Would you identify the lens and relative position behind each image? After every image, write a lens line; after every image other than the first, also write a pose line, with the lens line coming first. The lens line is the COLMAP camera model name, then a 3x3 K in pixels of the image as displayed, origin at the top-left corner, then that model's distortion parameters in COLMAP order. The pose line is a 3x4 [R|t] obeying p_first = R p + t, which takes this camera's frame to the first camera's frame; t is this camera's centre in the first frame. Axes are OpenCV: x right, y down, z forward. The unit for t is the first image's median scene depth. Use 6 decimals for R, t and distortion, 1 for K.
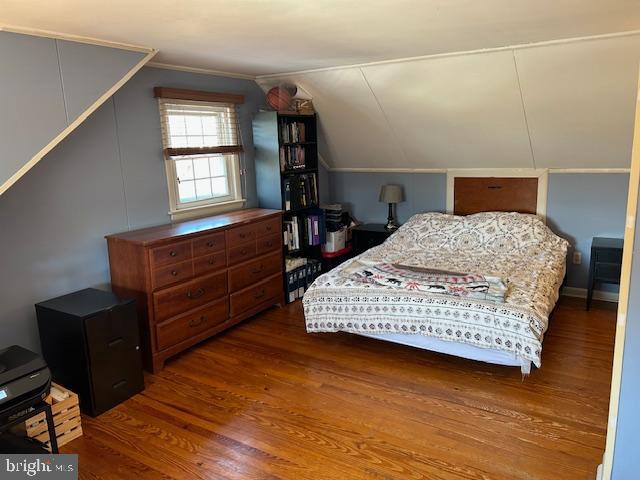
lens RADIAL K [[489.9, 0, 320.3], [0, 489.9, 238.5], [0, 0, 1]] dist [0.066536, -0.064432]
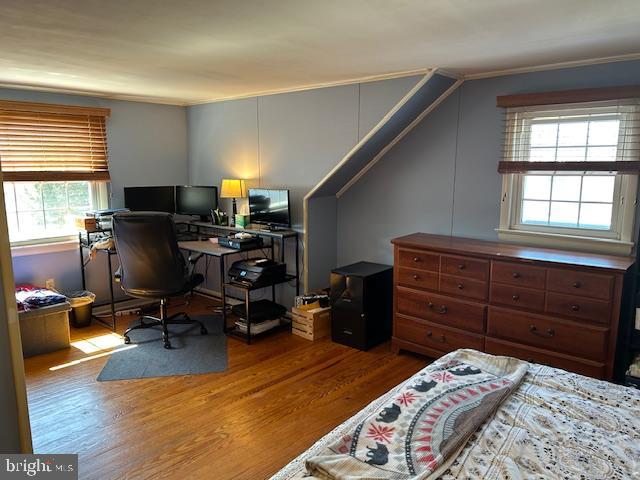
lens RADIAL K [[489.9, 0, 320.8], [0, 489.9, 241.6], [0, 0, 1]] dist [0.066536, -0.064432]
pose [[-0.162846, 0.207991, -0.964480, 0.637883], [-0.184825, 0.953793, 0.236893, -0.186036], [0.969186, 0.216837, -0.116879, 0.770358]]
